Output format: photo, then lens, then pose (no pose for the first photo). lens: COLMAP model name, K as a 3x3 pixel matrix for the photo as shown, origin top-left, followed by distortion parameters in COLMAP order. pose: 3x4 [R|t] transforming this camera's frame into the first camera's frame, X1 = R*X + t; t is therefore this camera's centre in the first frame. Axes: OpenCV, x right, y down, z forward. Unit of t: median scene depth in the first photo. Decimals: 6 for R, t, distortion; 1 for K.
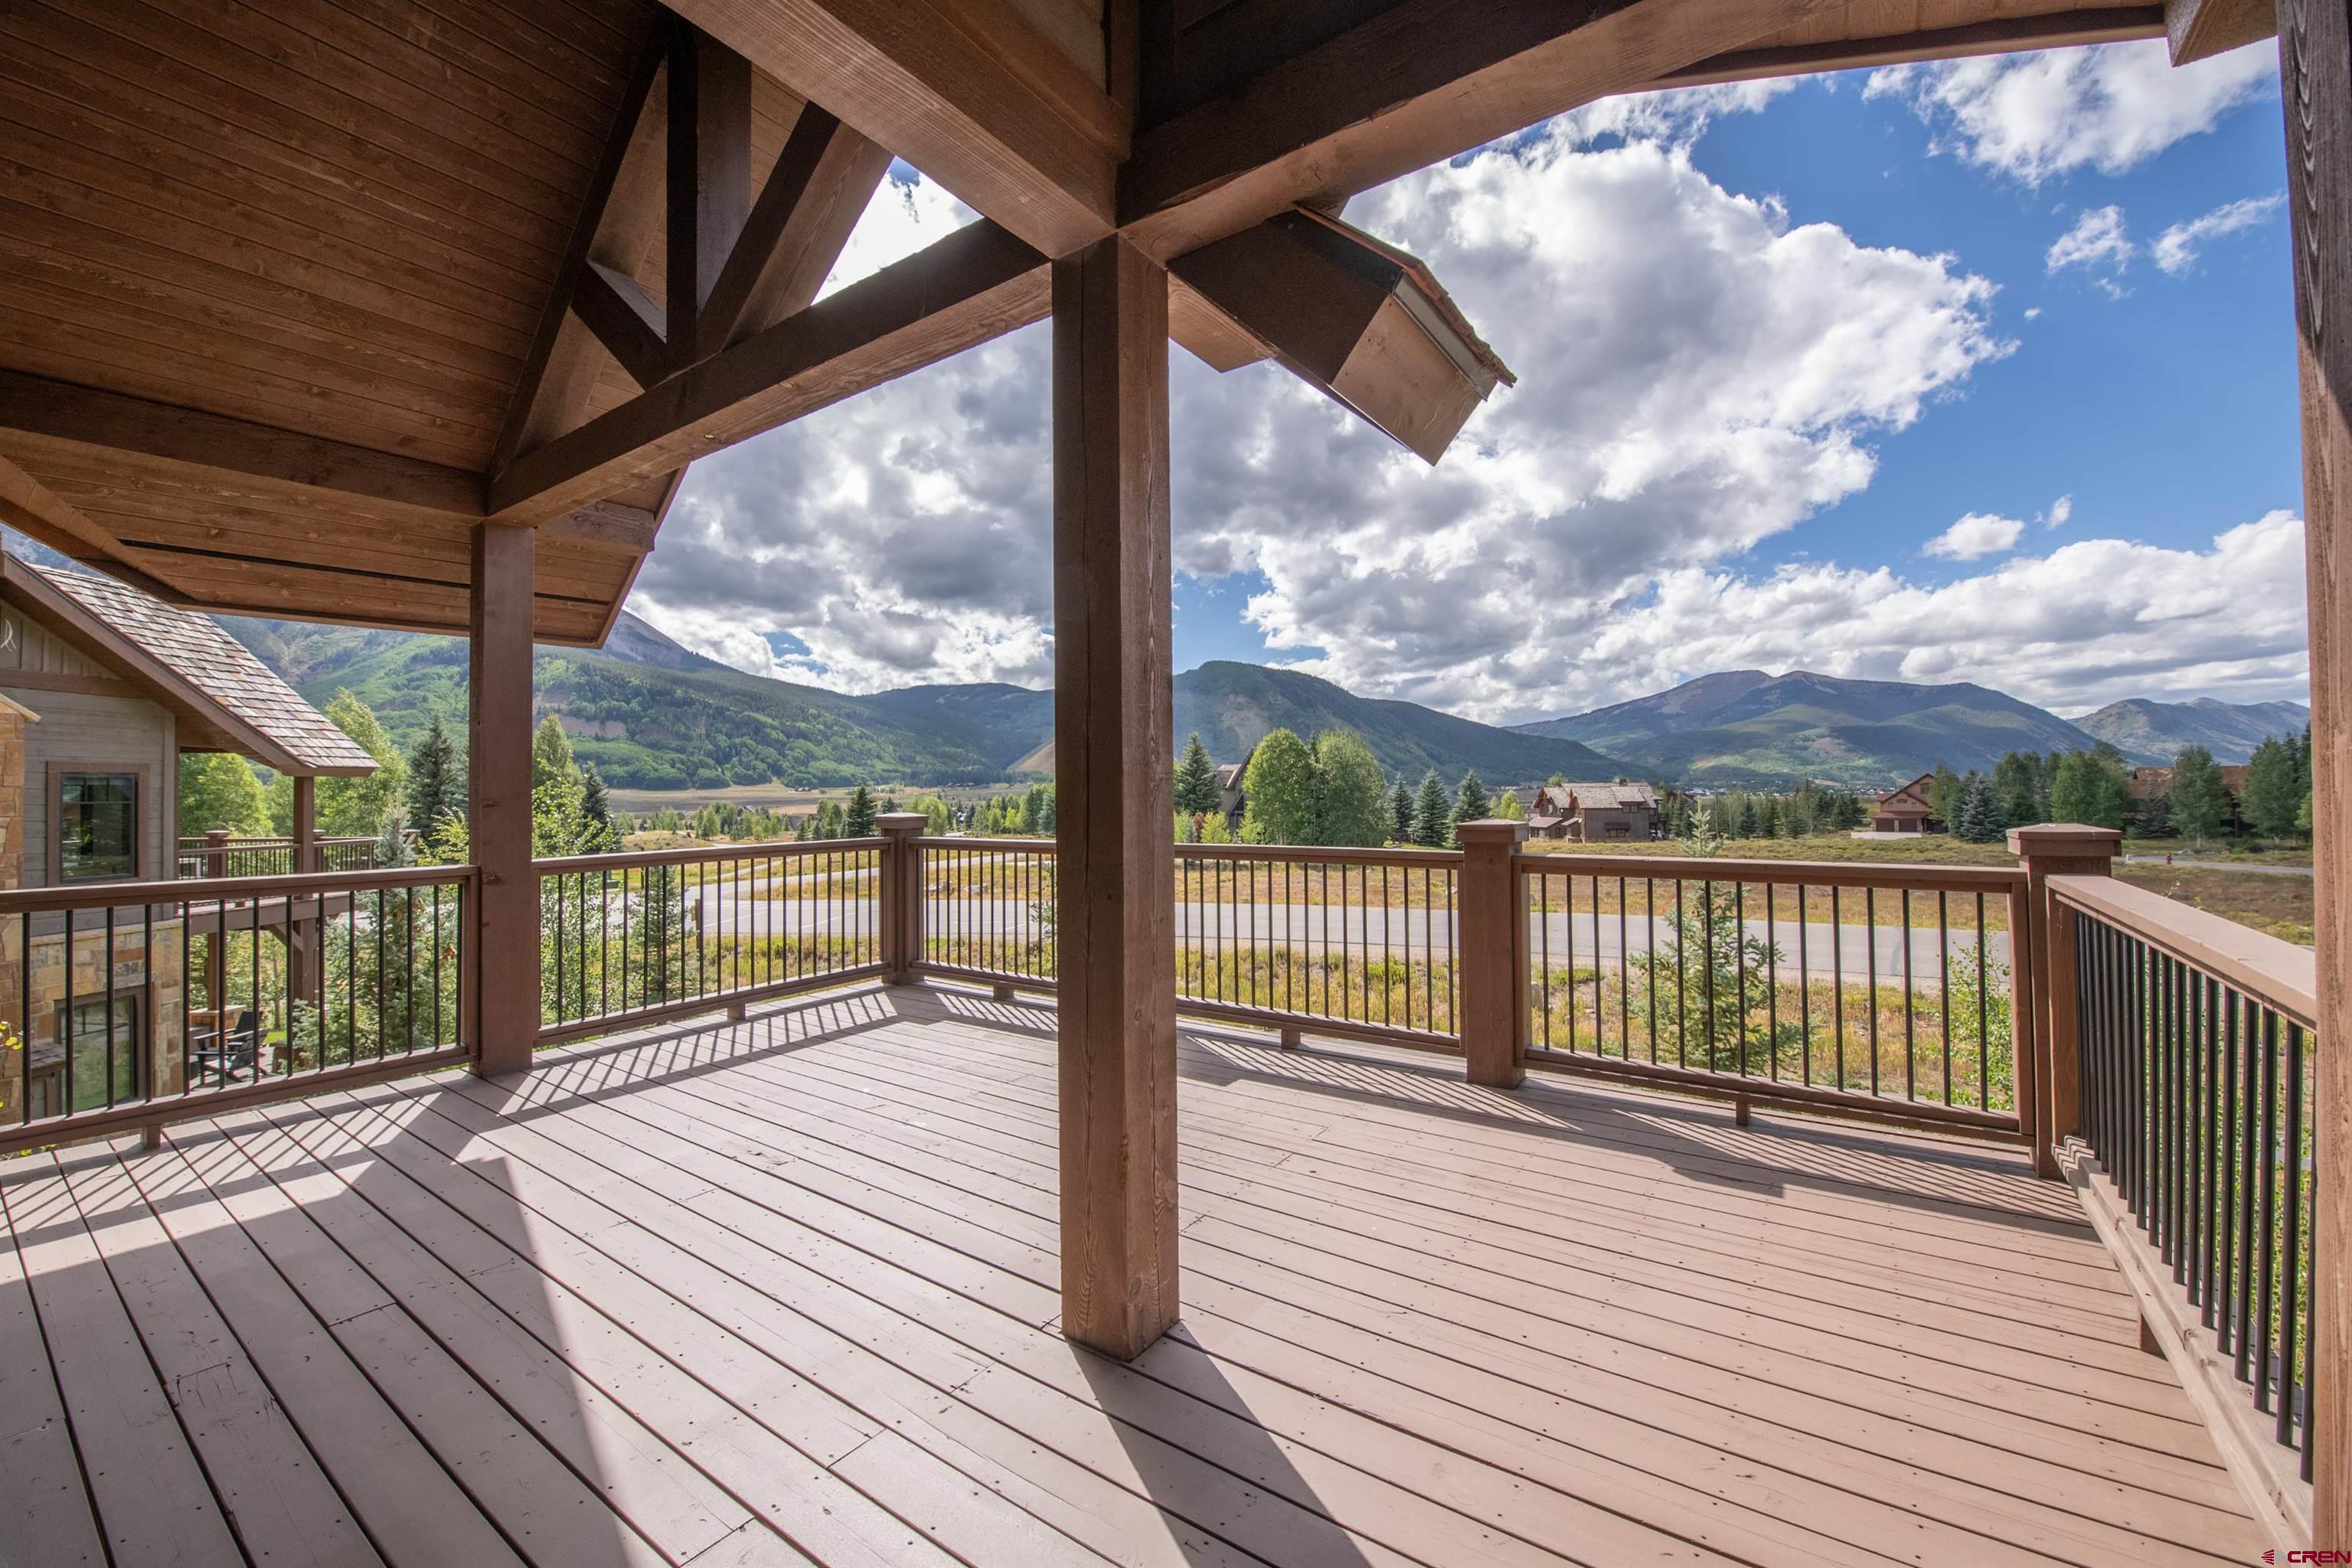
lens RADIAL K [[923.6, 0, 1187.0], [0, 923.6, 788.4], [0, 0, 1]] dist [-0.000381, -0.000063]
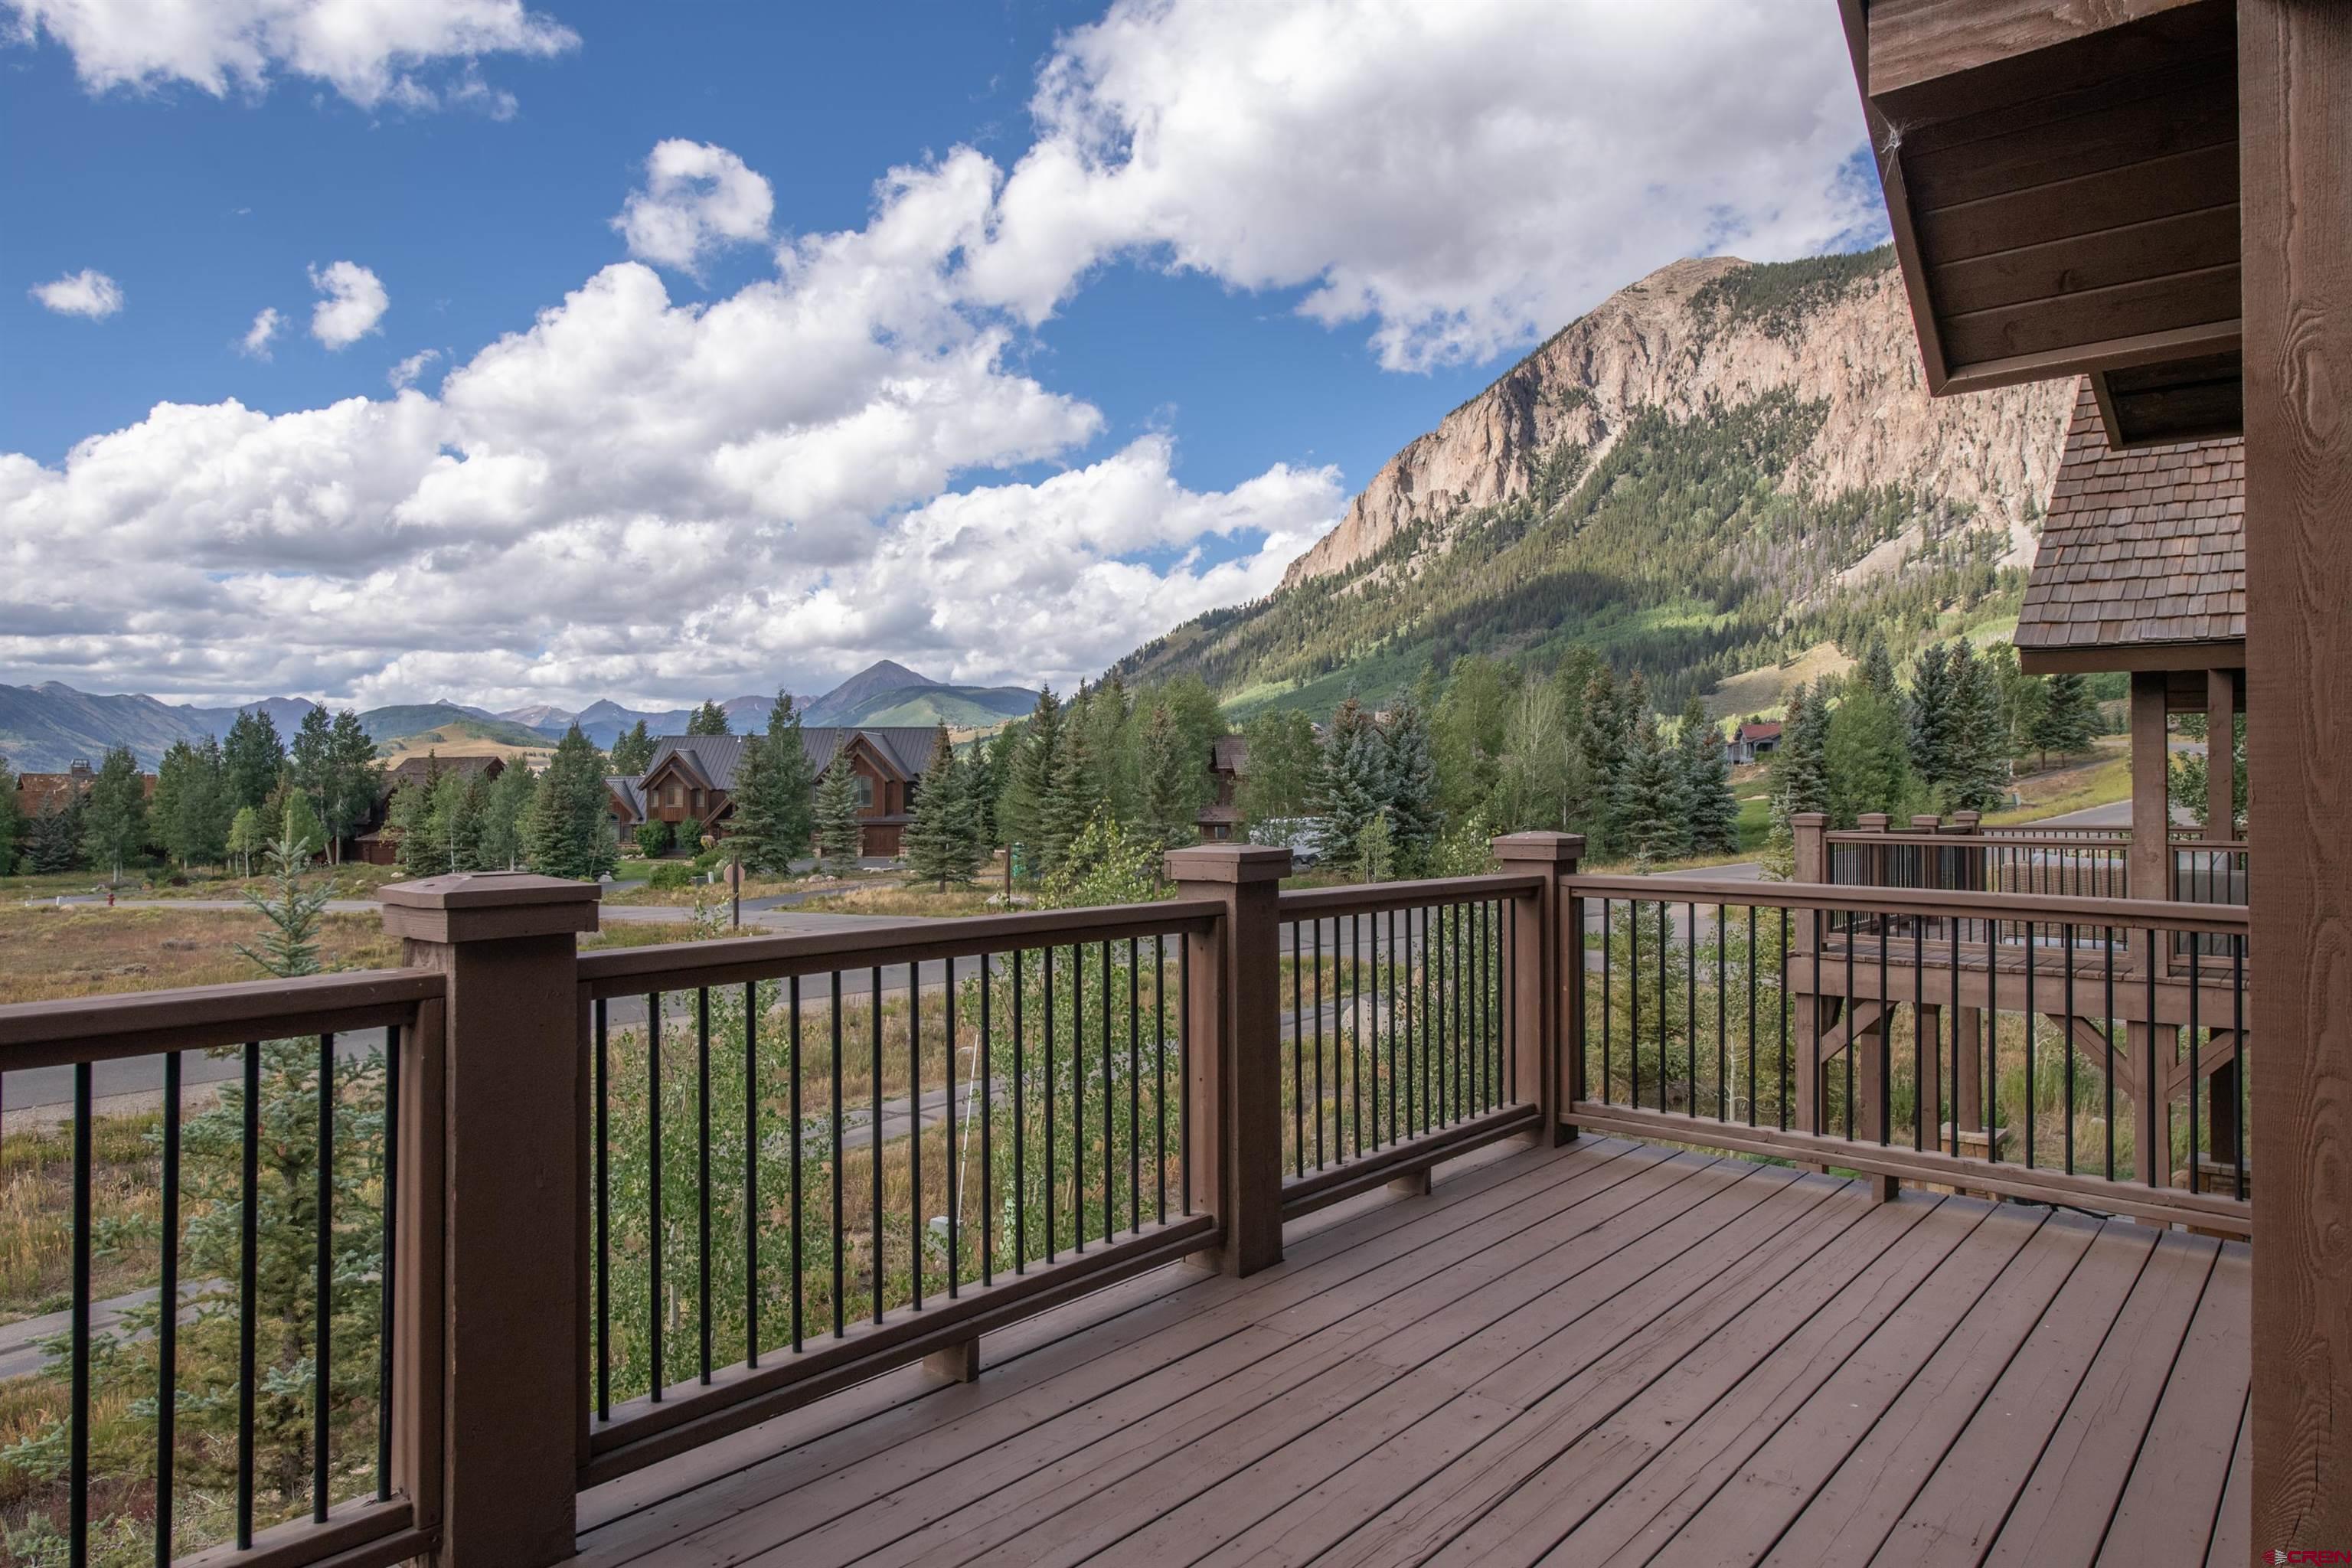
lens RADIAL K [[1484.1, 0, 1176.0], [0, 1484.1, 784.0], [0, 0, 1]] dist [0.002993, 0.000457]
pose [[0.085085, 0.017714, 0.996216, -0.070681], [-0.005696, 0.999834, -0.017292, 0.001021], [-0.996357, -0.004203, 0.085172, 0.100419]]
